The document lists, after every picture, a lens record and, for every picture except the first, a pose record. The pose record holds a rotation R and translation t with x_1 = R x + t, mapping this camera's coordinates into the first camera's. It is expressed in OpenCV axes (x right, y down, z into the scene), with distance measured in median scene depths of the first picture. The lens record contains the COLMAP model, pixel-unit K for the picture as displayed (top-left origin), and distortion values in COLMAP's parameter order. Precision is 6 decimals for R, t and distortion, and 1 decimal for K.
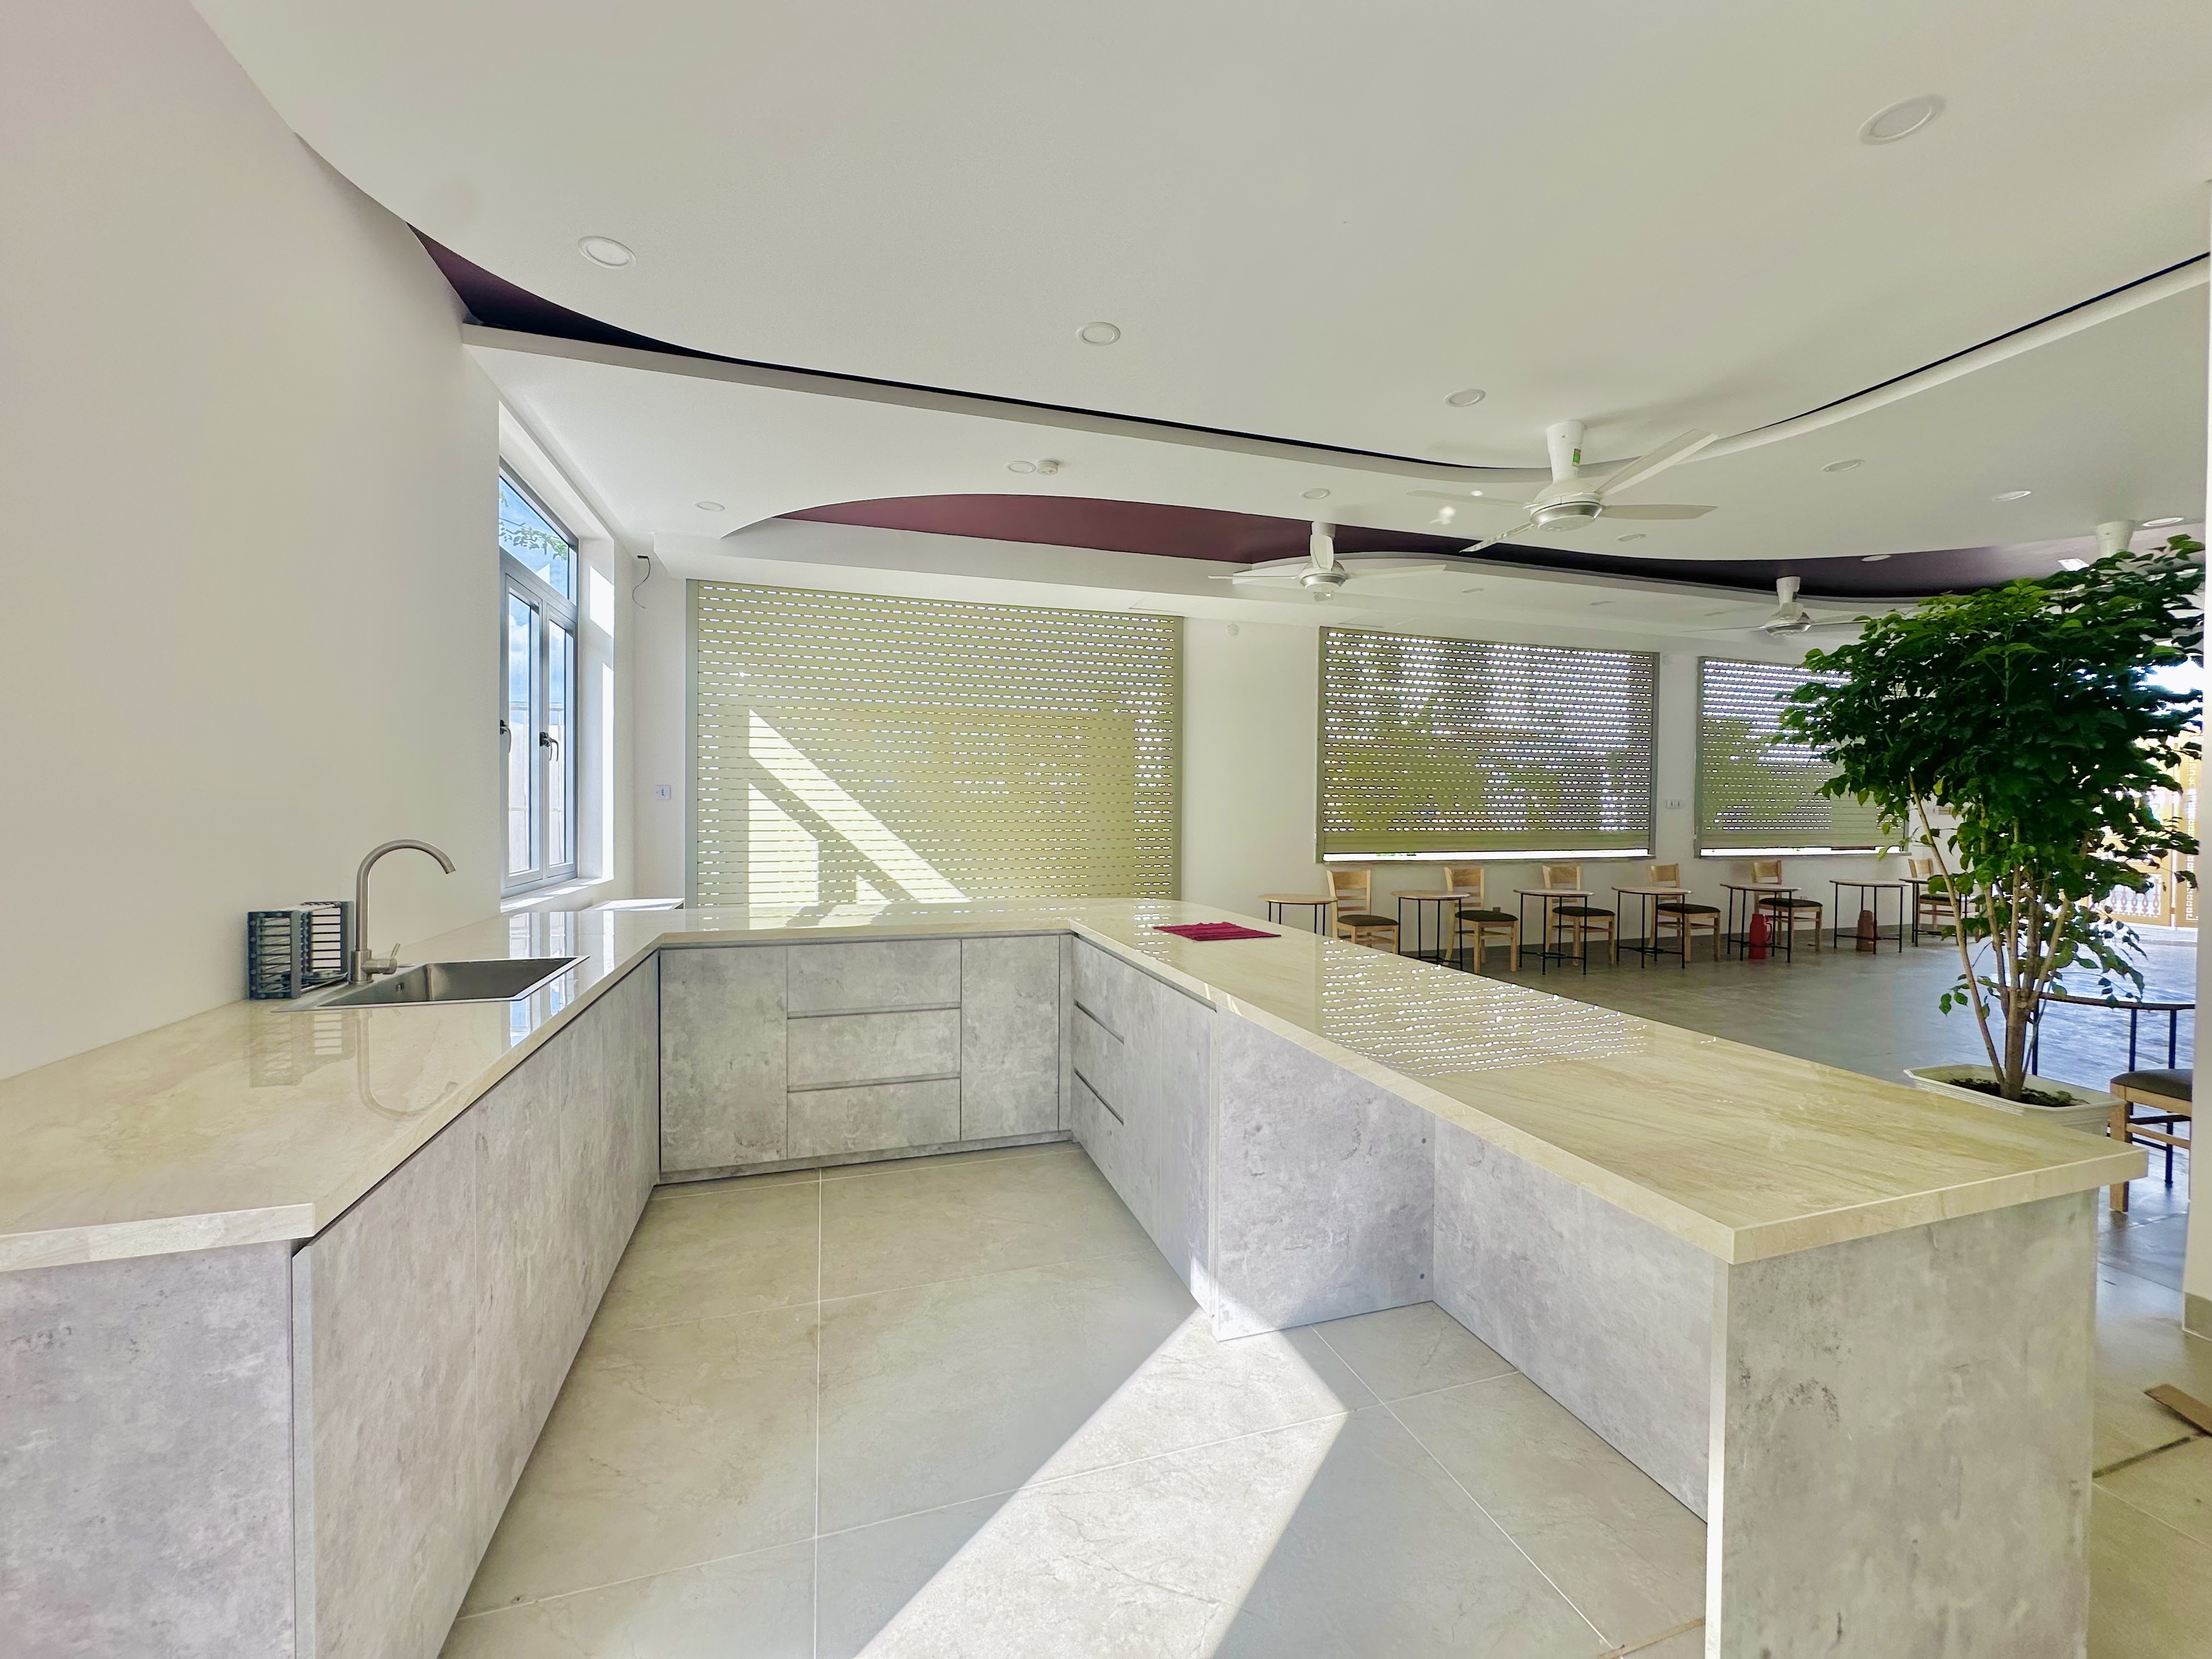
lens RADIAL K [[895.8, 0, 1115.4], [0, 895.8, 821.7], [0, 0, 1]] dist [-0.002016, 0.000788]
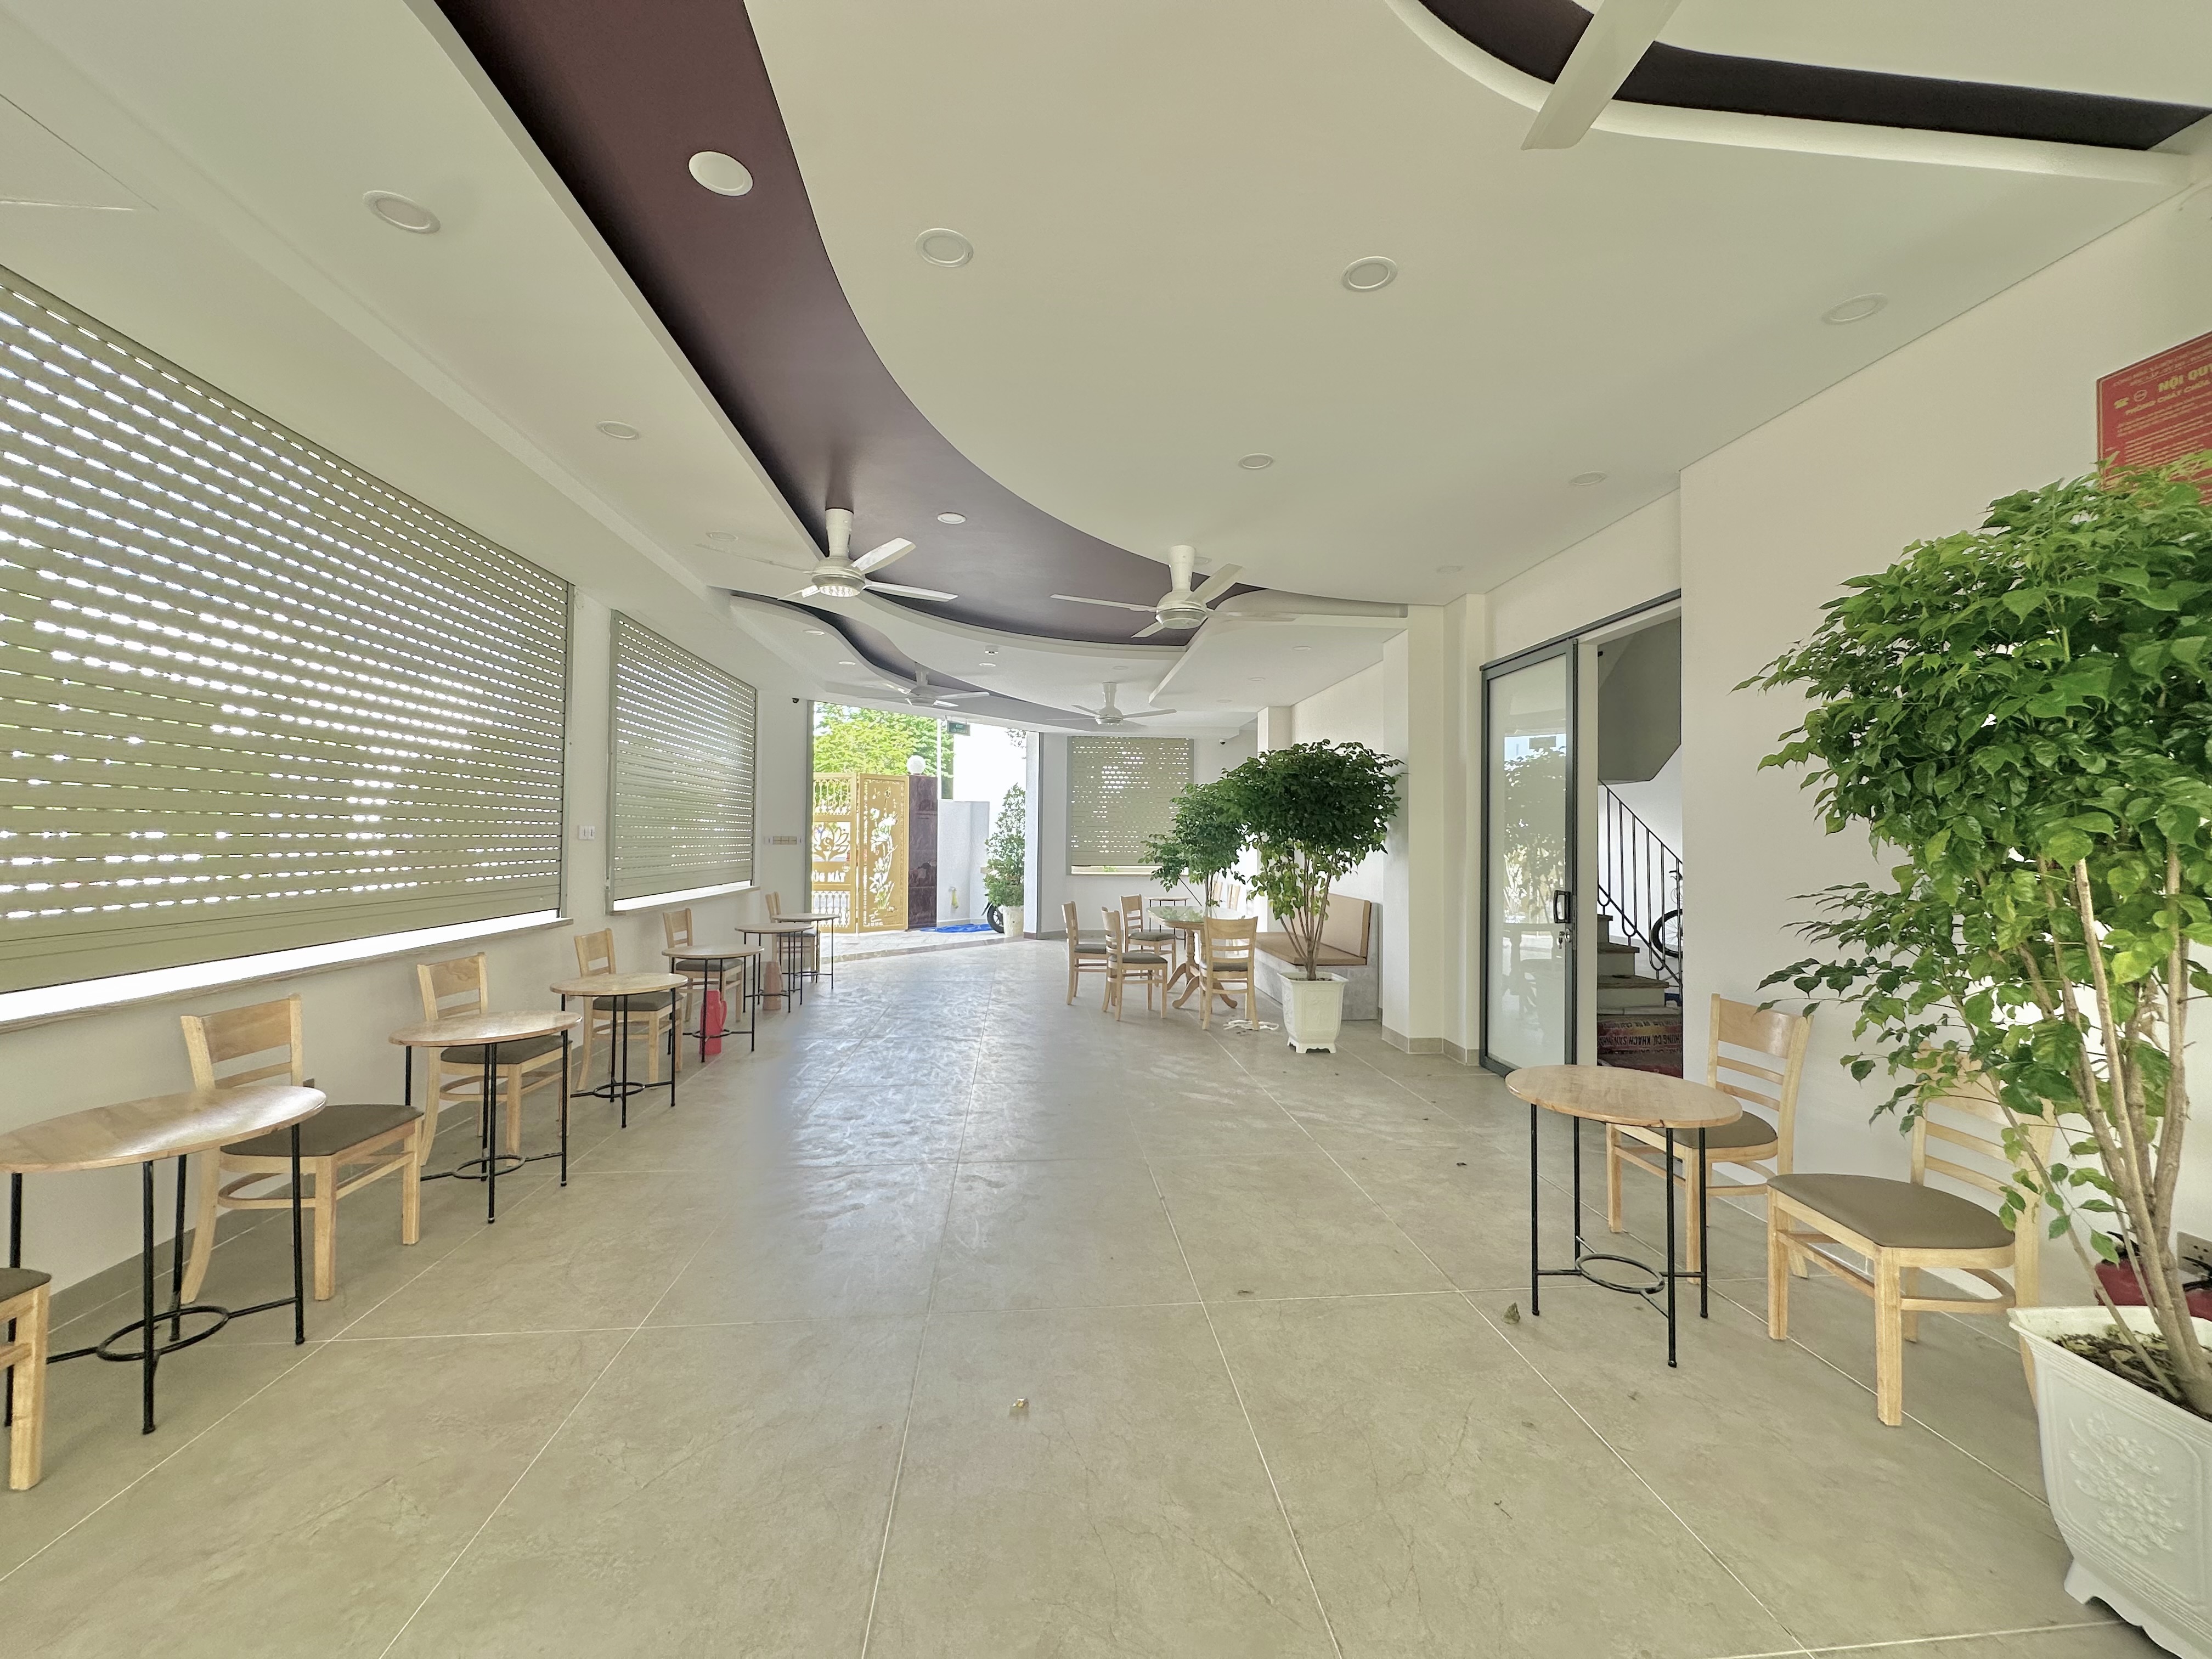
lens RADIAL K [[878.1, 0, 1110.3], [0, 878.1, 827.7], [0, 0, 1]] dist [-0.003348, -0.000033]
pose [[0.216063, 0.008034, 0.976346, 0.347441], [0.012816, 0.999857, -0.011064, -0.040202], [-0.976295, 0.014904, 0.215929, 1.717104]]
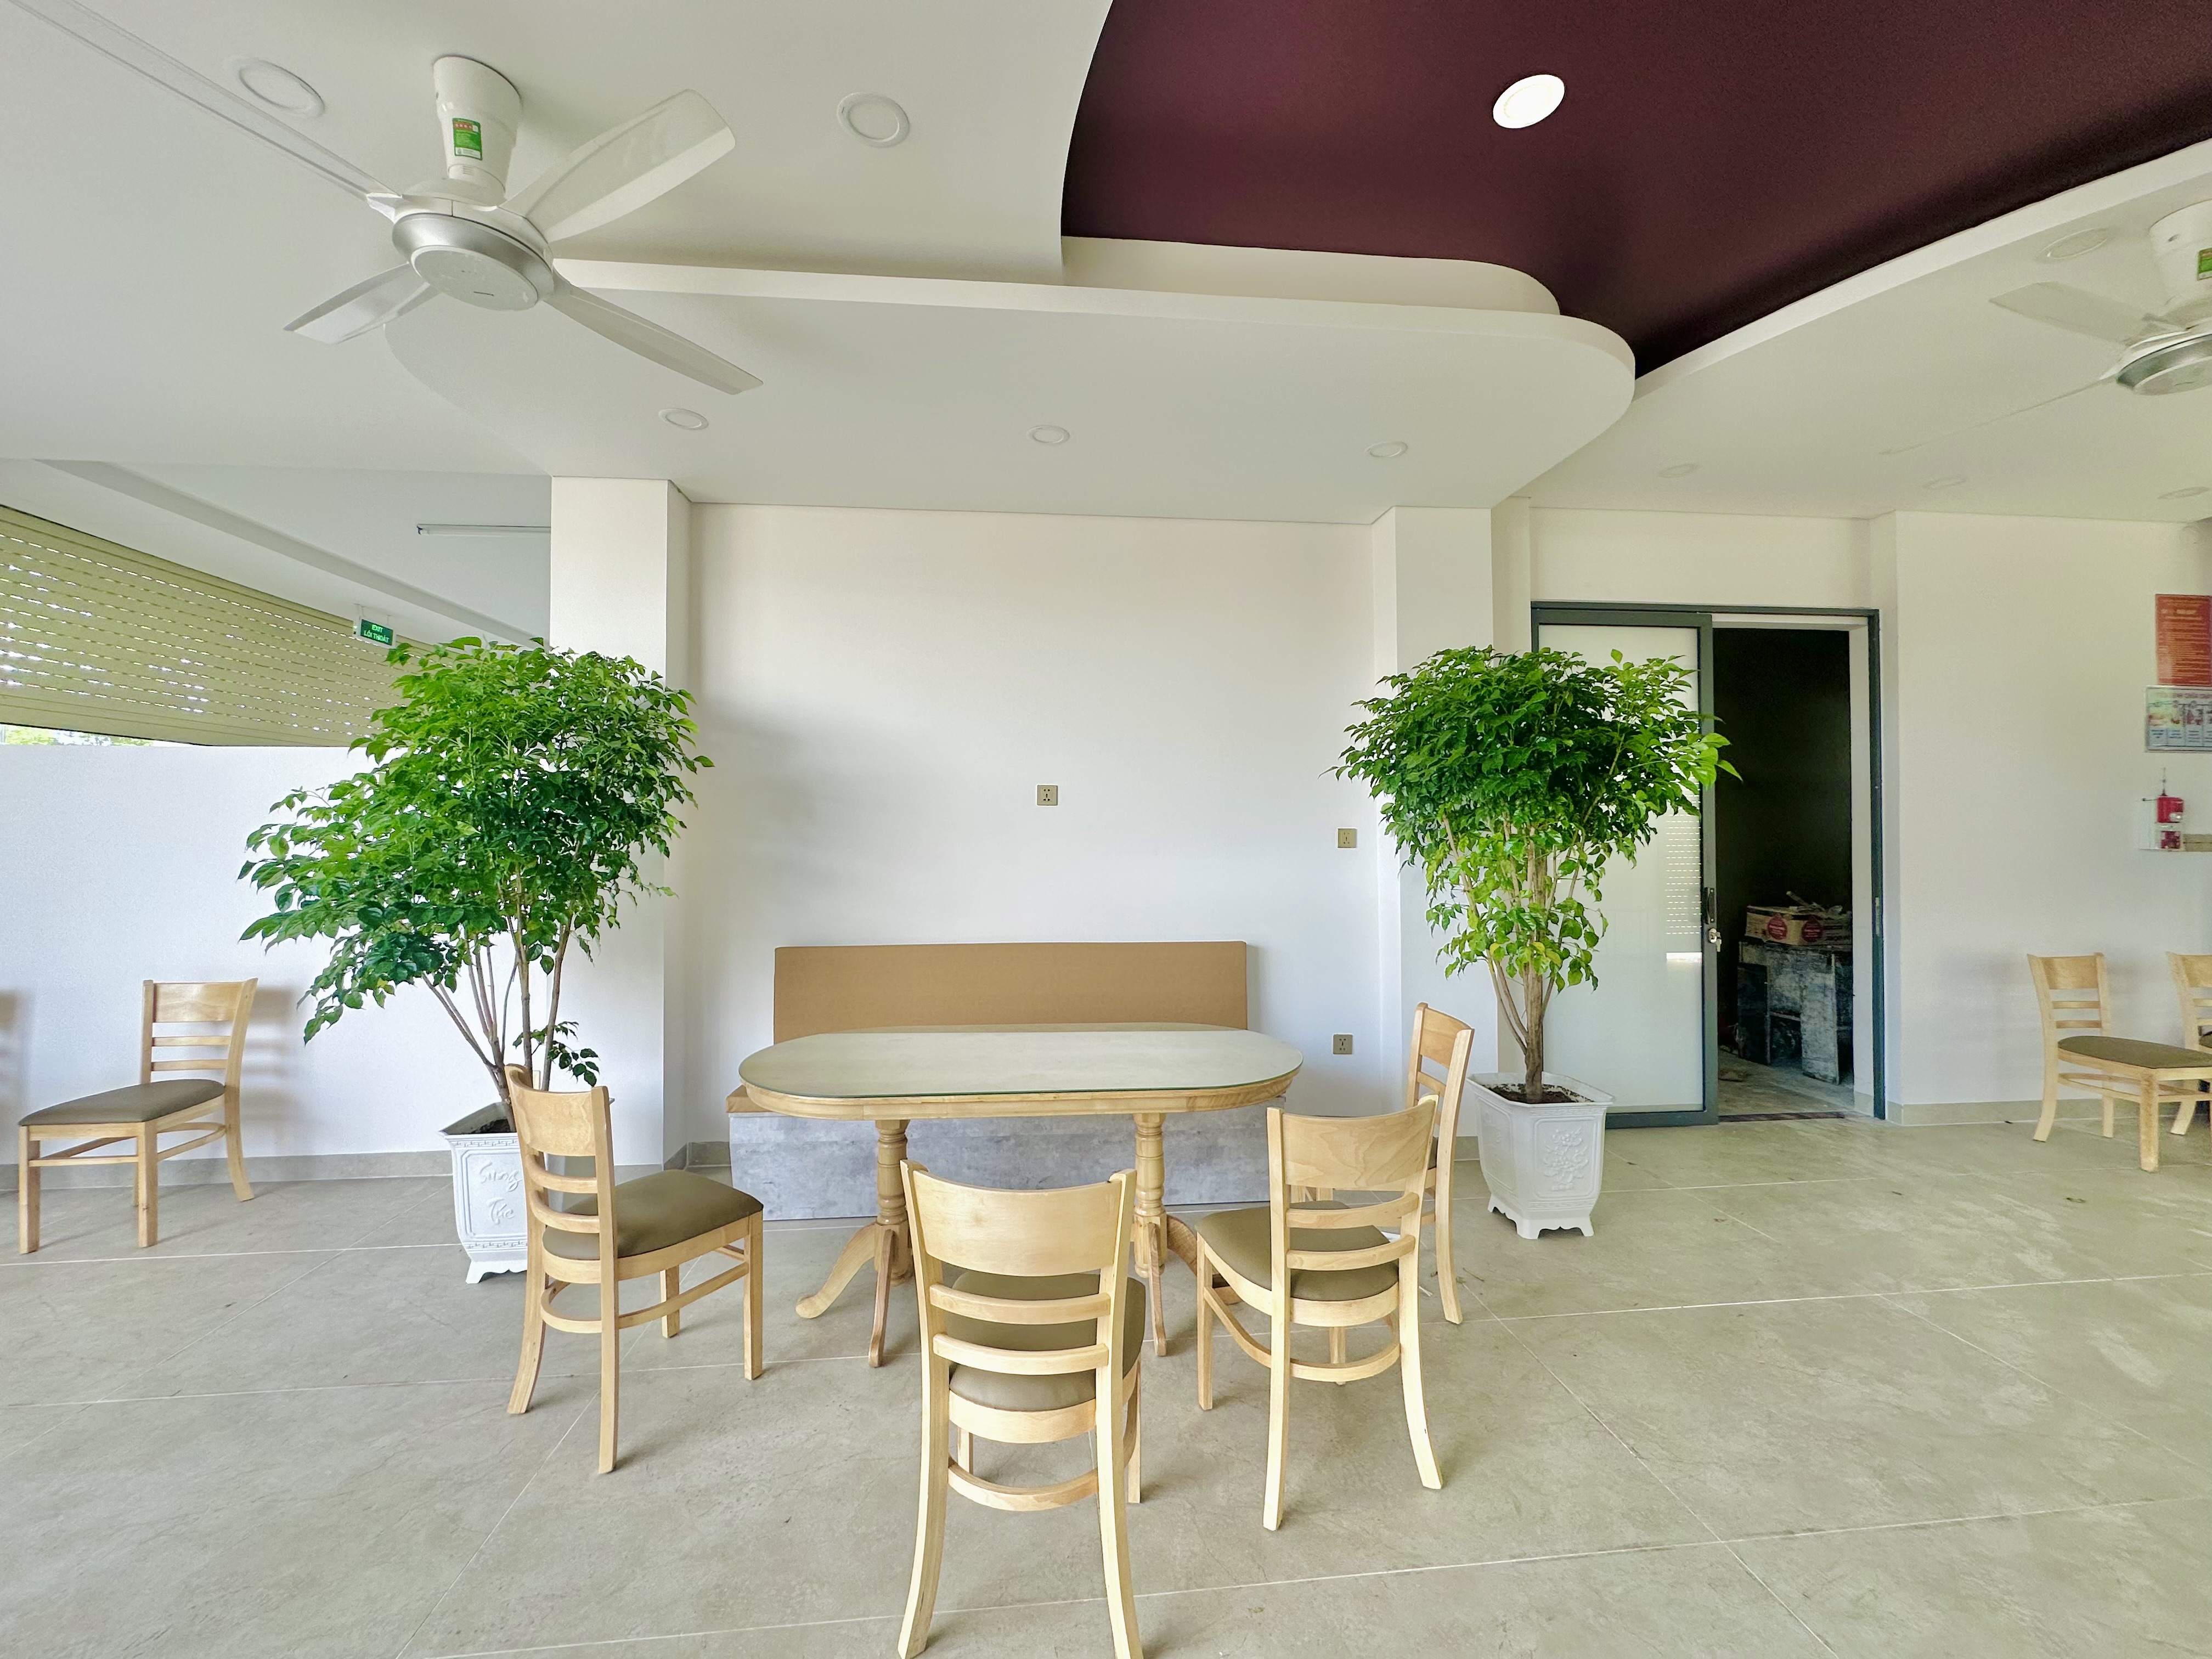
lens RADIAL K [[884.1, 0, 1109.6], [0, 884.1, 826.6], [0, 0, 1]] dist [-0.003749, 0.000229]
pose [[-0.975464, -0.004149, 0.220122, 3.127420], [-0.002238, 0.999958, 0.008934, -0.044214], [-0.220150, 0.008222, -0.975431, 3.095639]]
